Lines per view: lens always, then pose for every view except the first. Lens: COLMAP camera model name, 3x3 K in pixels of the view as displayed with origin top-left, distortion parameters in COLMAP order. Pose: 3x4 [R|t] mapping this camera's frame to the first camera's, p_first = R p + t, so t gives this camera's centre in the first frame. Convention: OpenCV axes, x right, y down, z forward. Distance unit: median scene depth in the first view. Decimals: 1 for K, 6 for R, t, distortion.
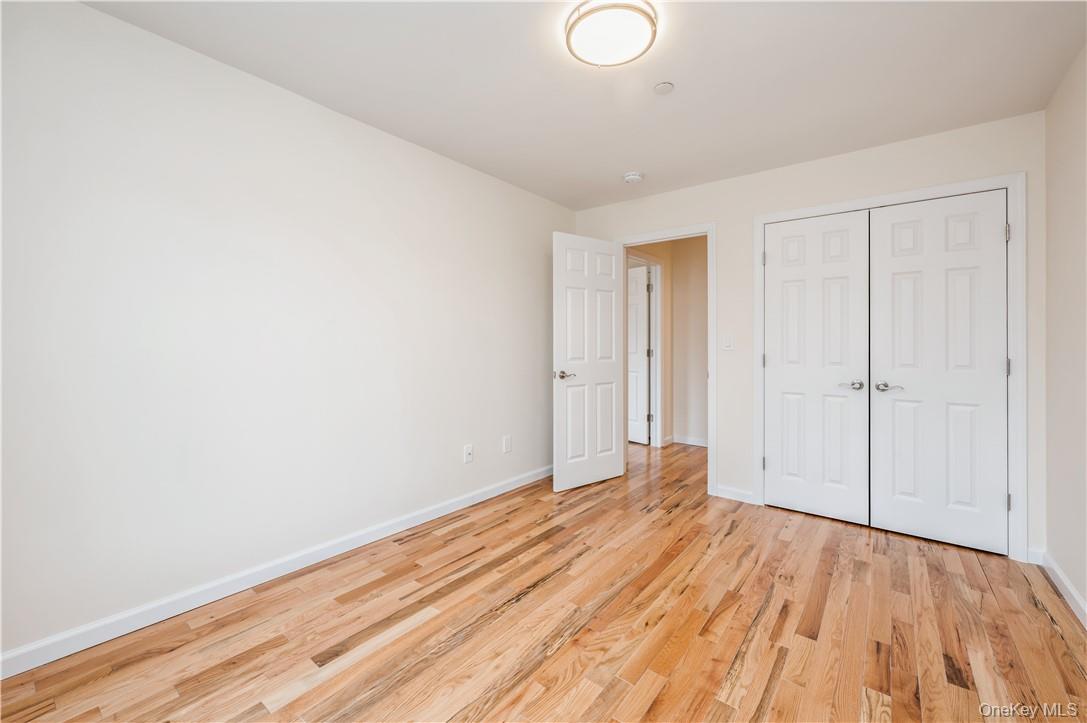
lens RADIAL K [[438.3, 0, 544.9], [0, 438.3, 348.9], [0, 0, 1]] dist [-0.000462, 0.000034]
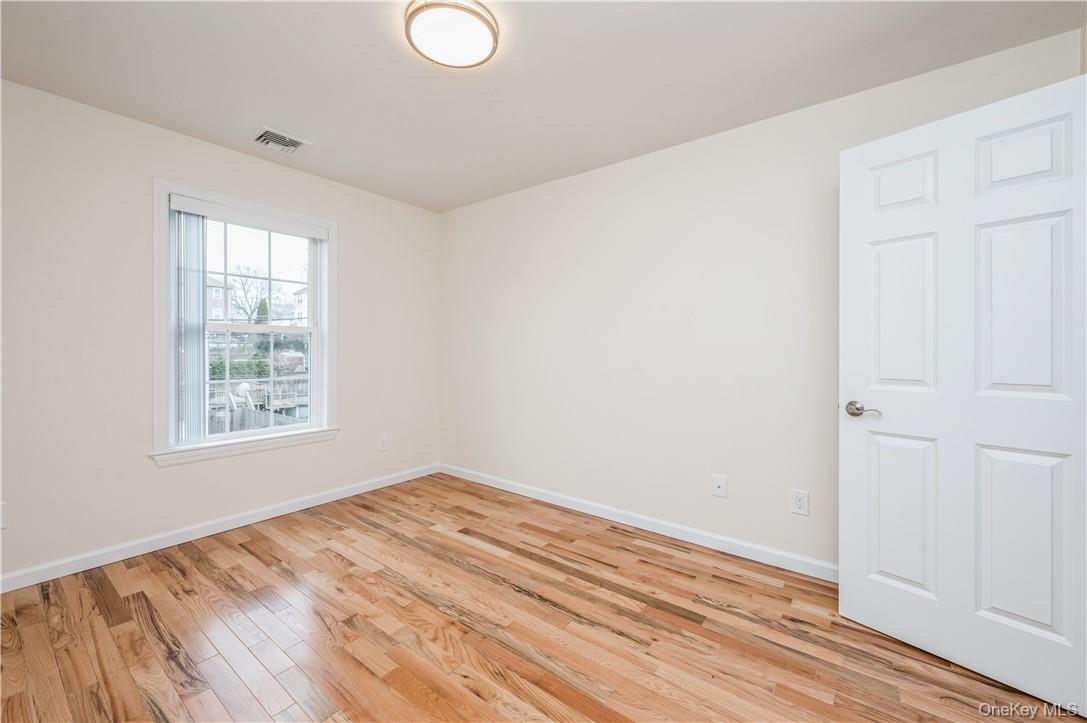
lens RADIAL K [[438.3, 0, 544.9], [0, 438.3, 348.9], [0, 0, 1]] dist [-0.000462, 0.000034]
pose [[0.013821, -0.002986, -0.999900, 0.978967], [-0.017114, 0.999848, -0.003222, -0.011520], [0.999758, 0.017157, 0.013768, 1.014048]]
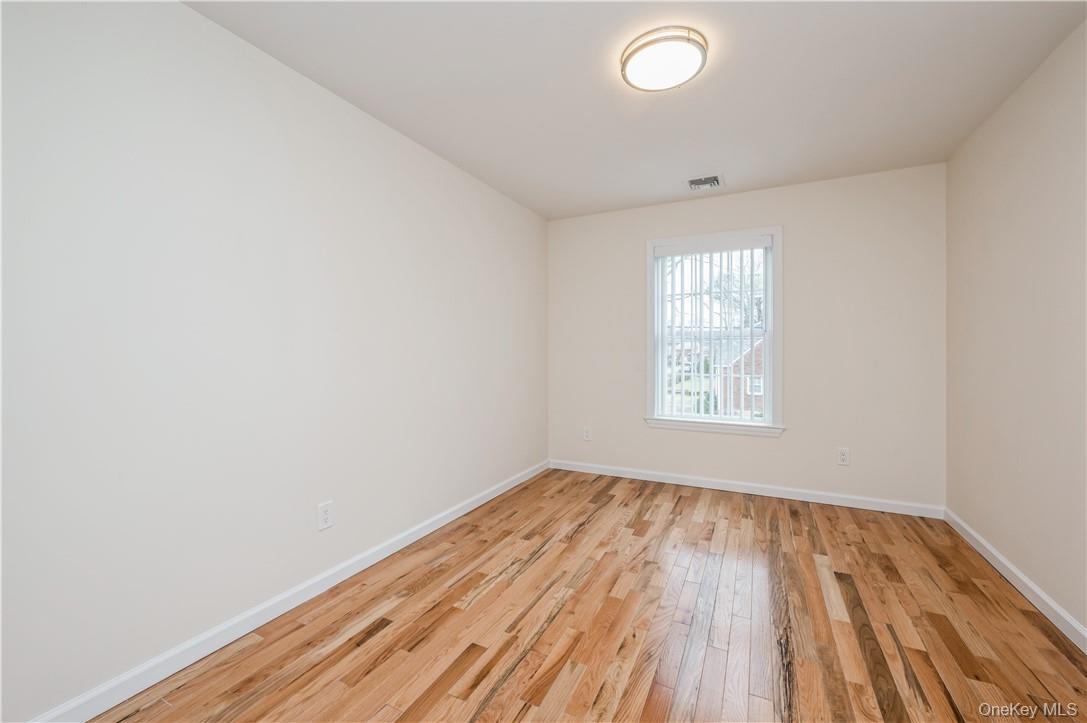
lens RADIAL K [[438.3, 0, 544.9], [0, 438.3, 348.9], [0, 0, 1]] dist [-0.000462, 0.000034]
pose [[-0.978741, -0.005089, -0.205038, 0.565350], [-0.007321, 0.999922, 0.010130, -0.018836], [0.204971, 0.011415, -0.978702, 1.708986]]
